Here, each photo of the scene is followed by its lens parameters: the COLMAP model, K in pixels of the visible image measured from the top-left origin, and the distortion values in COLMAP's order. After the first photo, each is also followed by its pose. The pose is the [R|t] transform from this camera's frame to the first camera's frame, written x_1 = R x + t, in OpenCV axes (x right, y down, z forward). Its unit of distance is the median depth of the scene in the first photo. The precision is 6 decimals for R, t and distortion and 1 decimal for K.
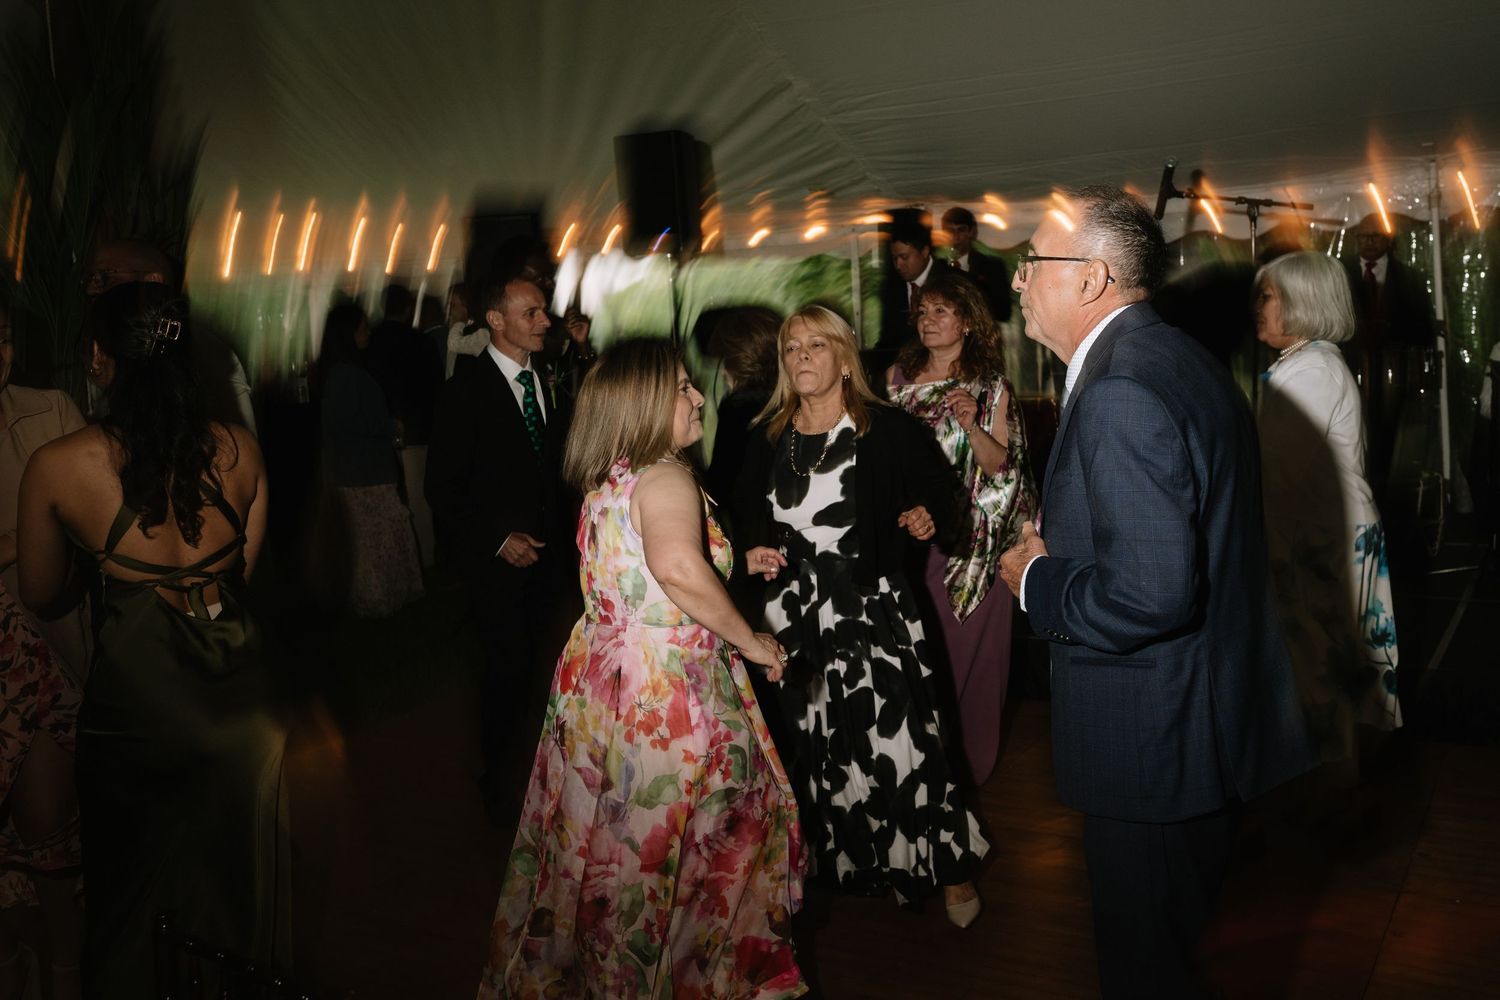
lens RADIAL K [[1456.2, 0, 750.0], [0, 1456.2, 500.0], [0, 0, 1]] dist [0.007140, -0.004253]
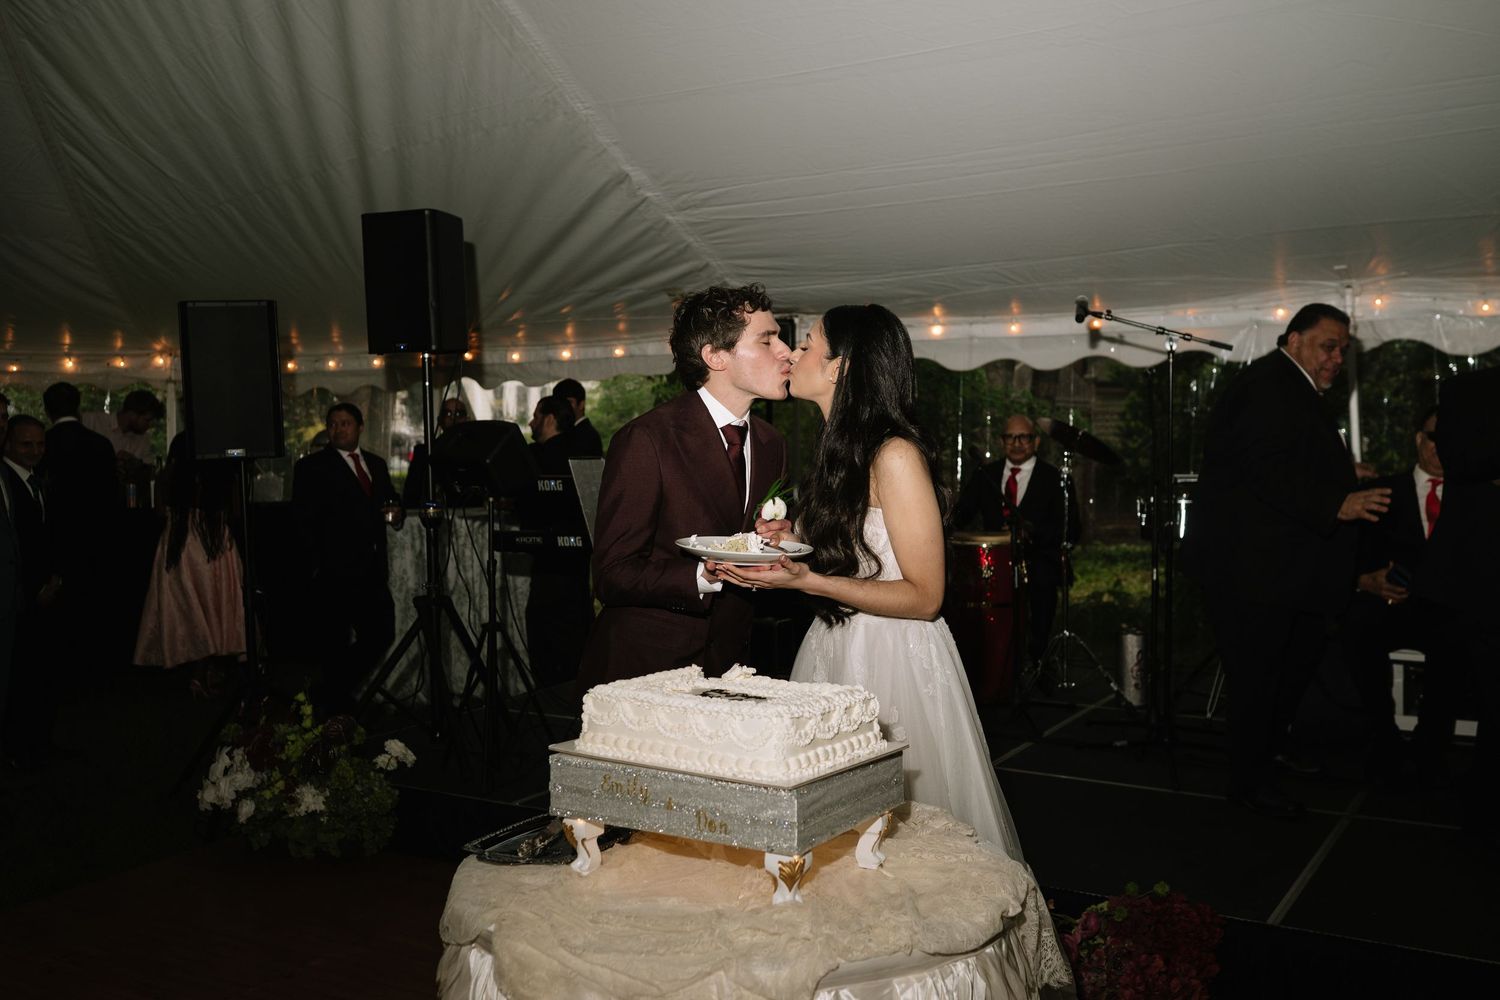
lens RADIAL K [[1430.3, 0, 753.2], [0, 1430.3, 486.5], [0, 0, 1]] dist [0.008848, -0.000586]
pose [[0.999202, 0.038784, -0.009567, 0.118968], [-0.039465, 0.995497, -0.086182, -0.023416], [0.006181, 0.086490, 0.996234, 0.143776]]
